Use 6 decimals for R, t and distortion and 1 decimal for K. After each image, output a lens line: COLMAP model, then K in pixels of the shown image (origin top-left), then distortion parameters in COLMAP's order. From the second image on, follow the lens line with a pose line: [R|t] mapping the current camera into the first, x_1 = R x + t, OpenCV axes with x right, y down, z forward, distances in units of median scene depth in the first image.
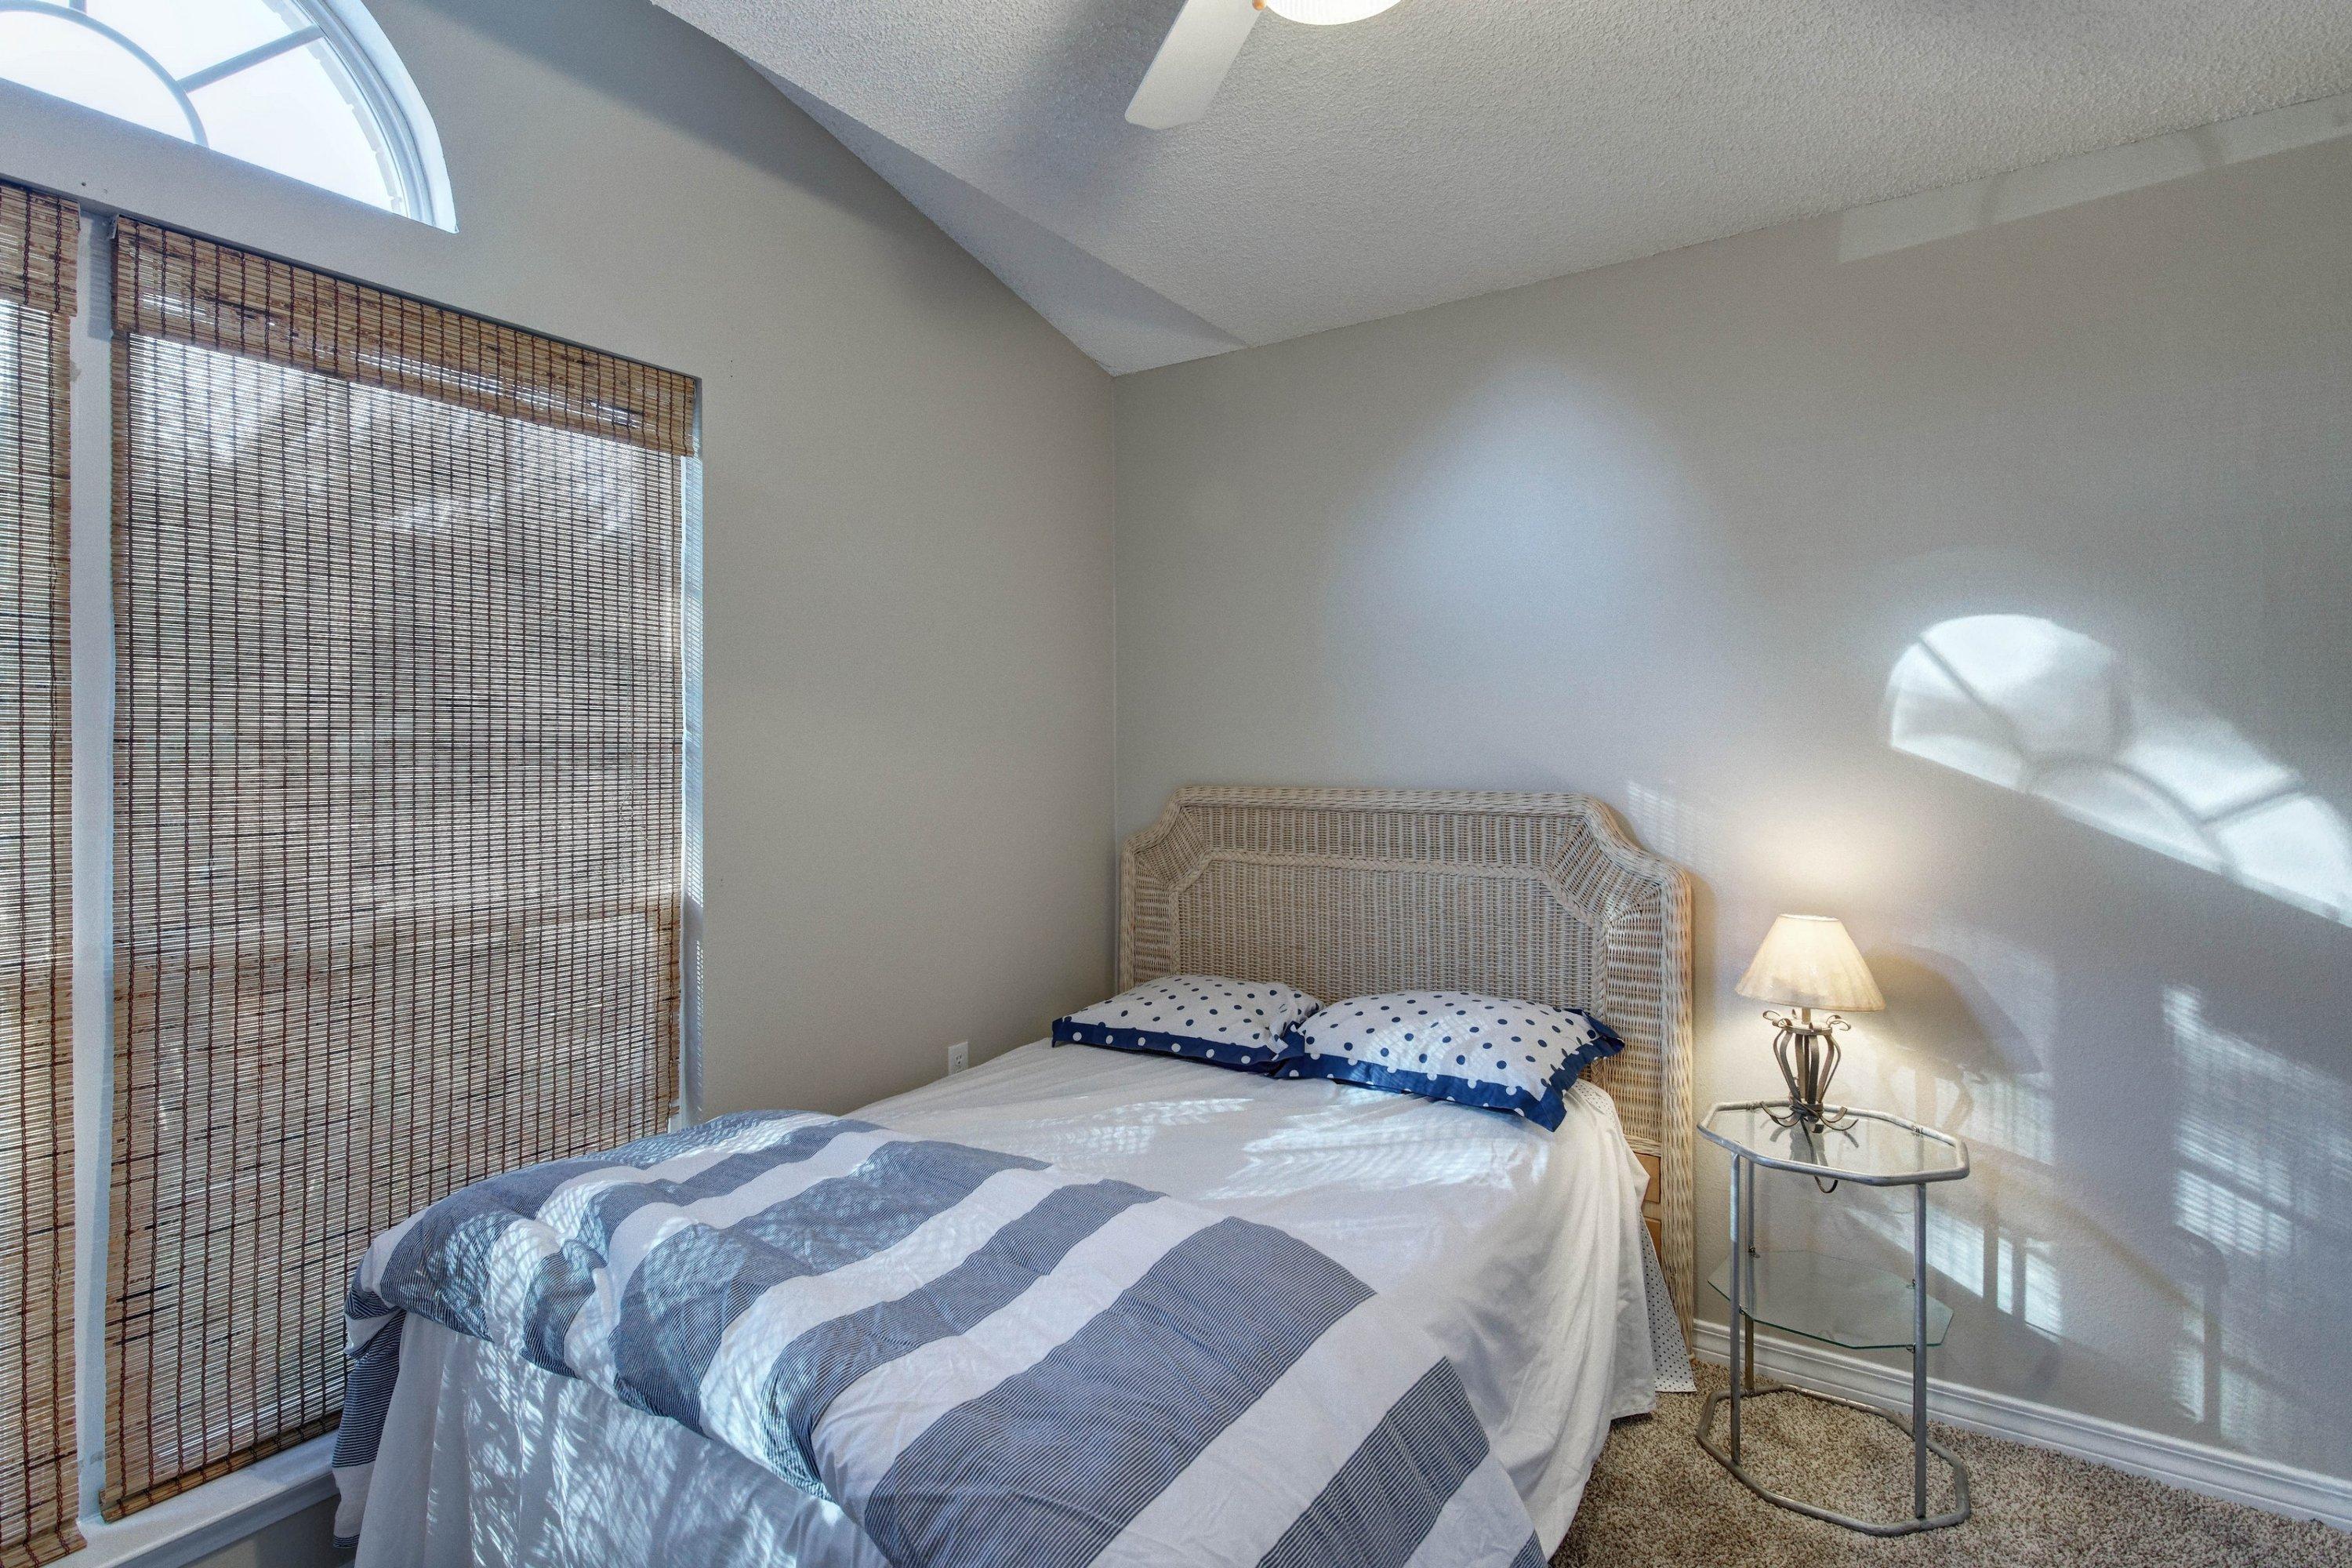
lens RADIAL K [[1152.5, 0, 1168.1], [0, 1152.5, 758.6], [0, 0, 1]] dist [0.009102, -0.005625]
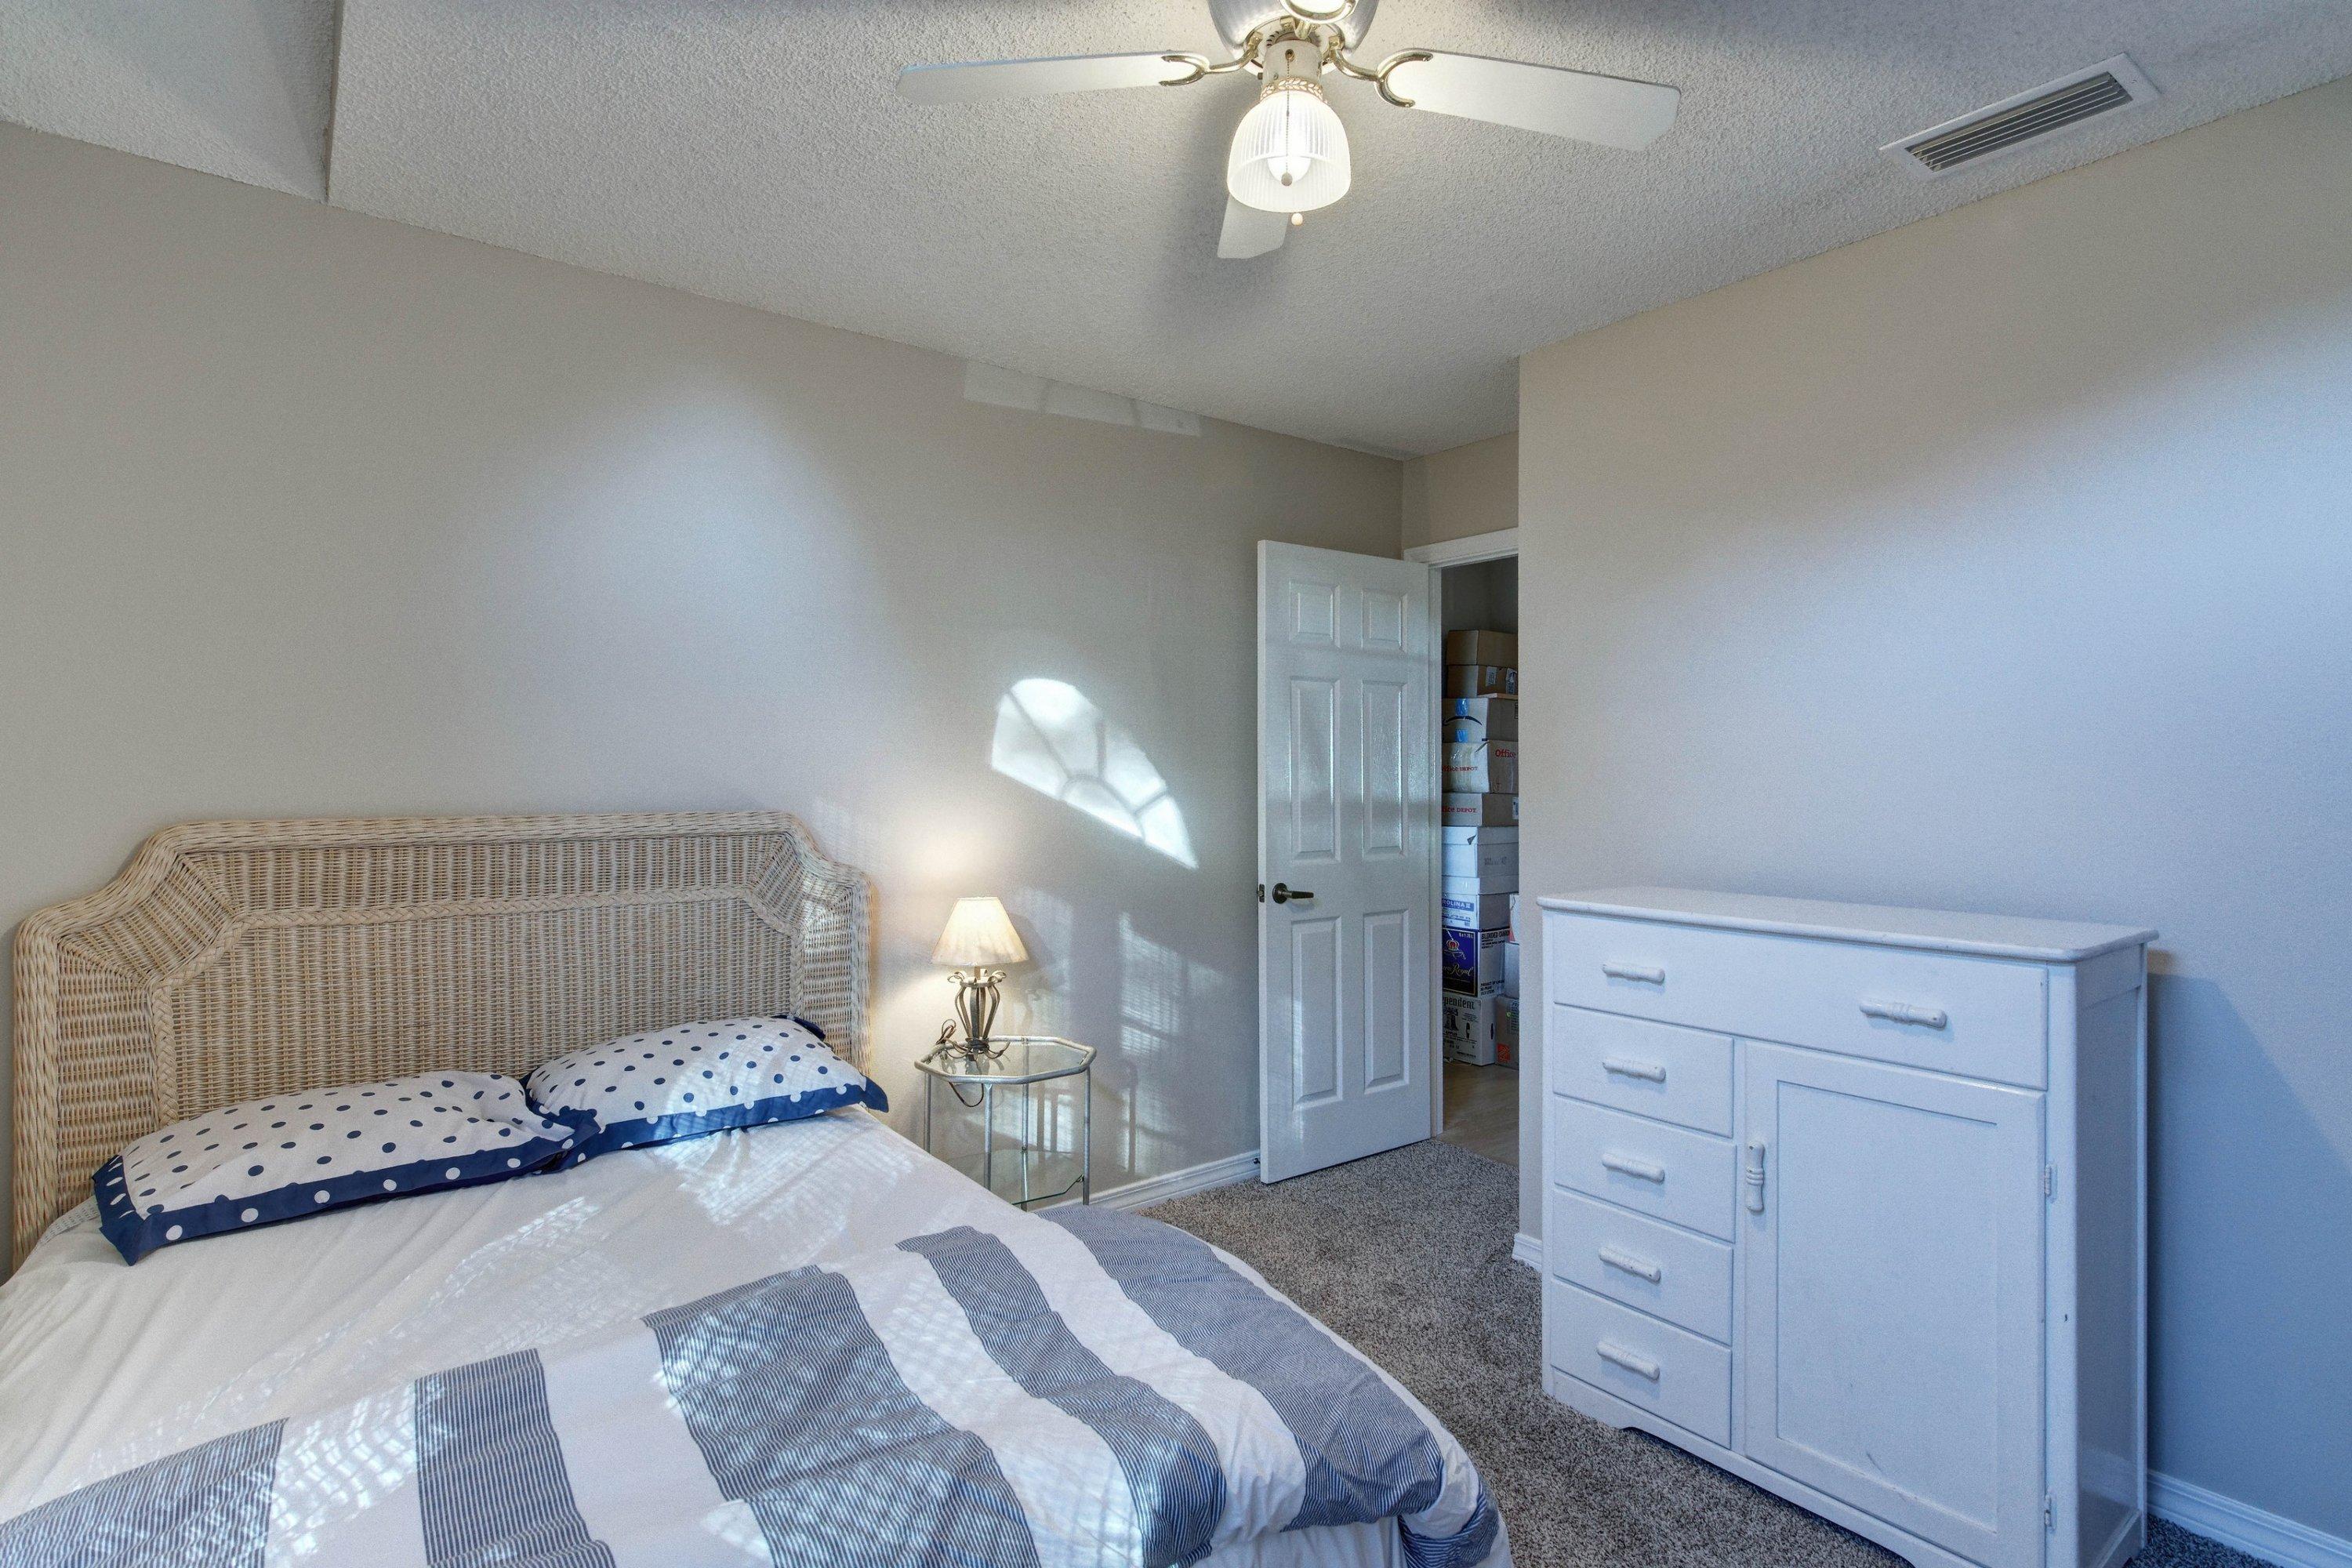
lens RADIAL K [[1152.5, 0, 1182.4], [0, 1152.5, 791.7], [0, 0, 1]] dist [0.009102, -0.005625]
pose [[0.307850, -0.012962, 0.951346, -0.578351], [0.003966, 0.999916, 0.012341, 0.001231], [-0.951427, -0.000026, 0.307876, 0.352673]]
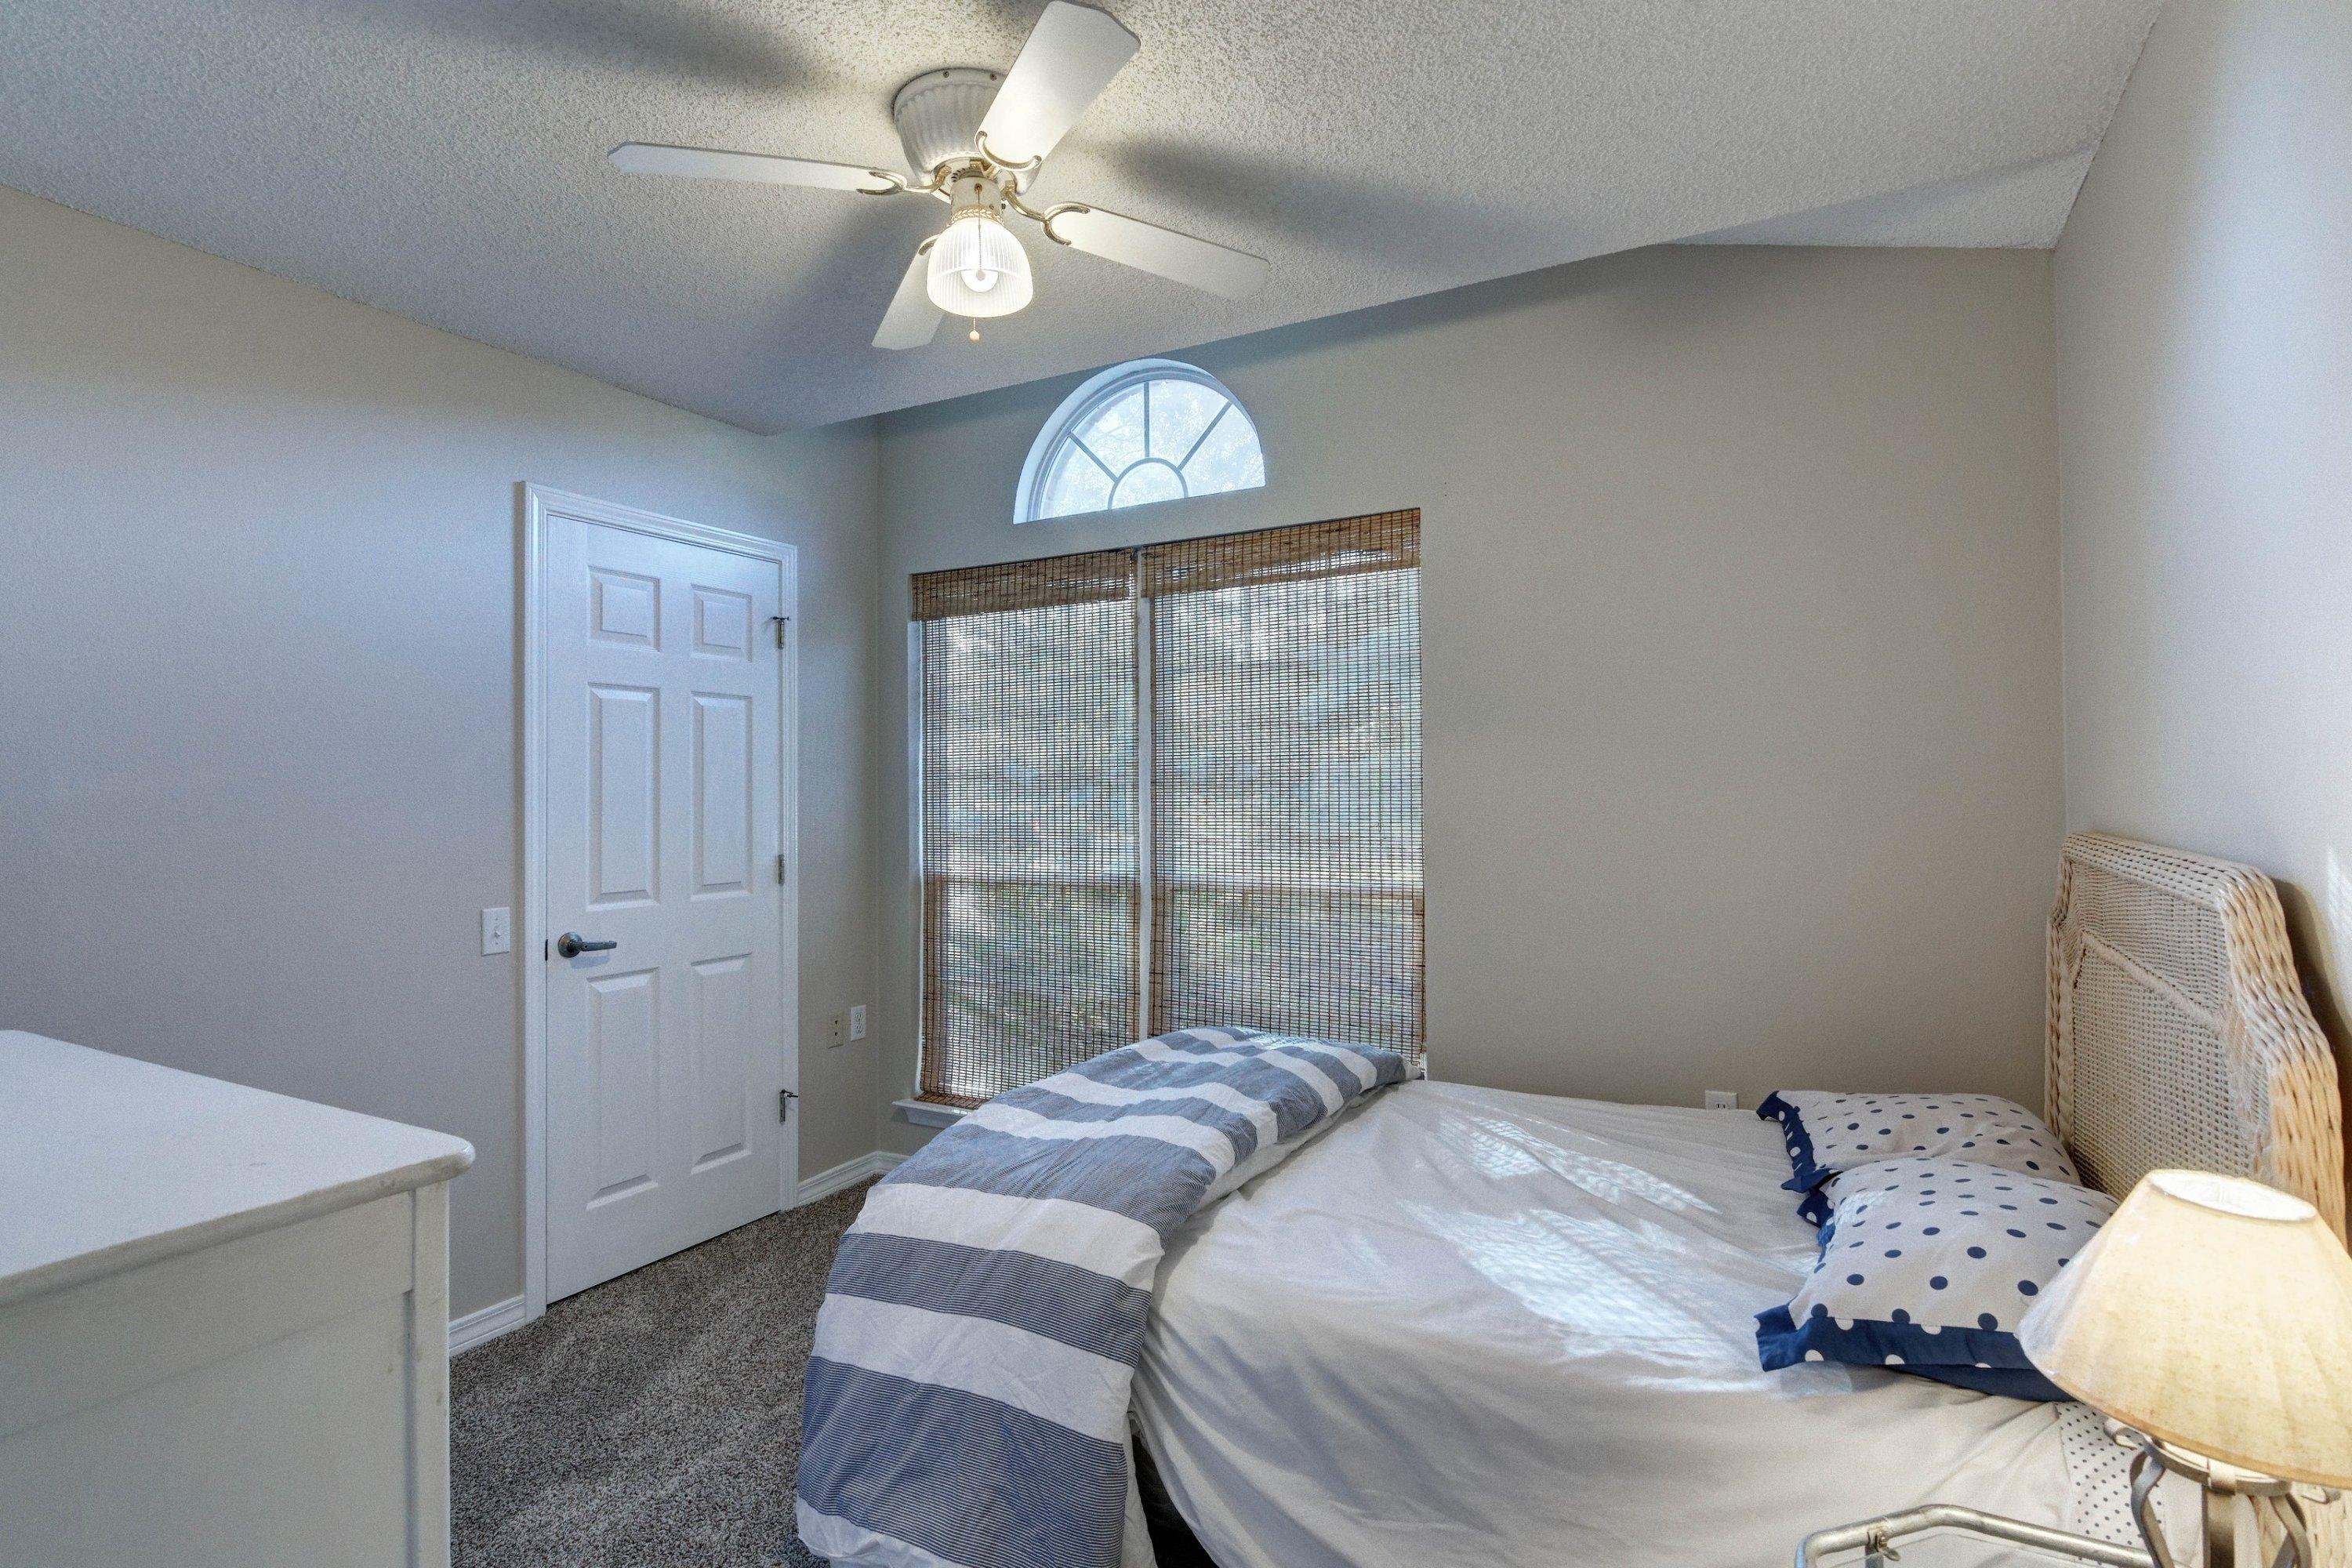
lens RADIAL K [[1152.5, 0, 1163.7], [0, 1152.5, 785.3], [0, 0, 1]] dist [0.009102, -0.005625]
pose [[0.089166, -0.001481, -0.996016, 0.858615], [0.004131, 0.999991, -0.001117, -0.004636], [0.996008, -0.004015, 0.089171, 0.549947]]
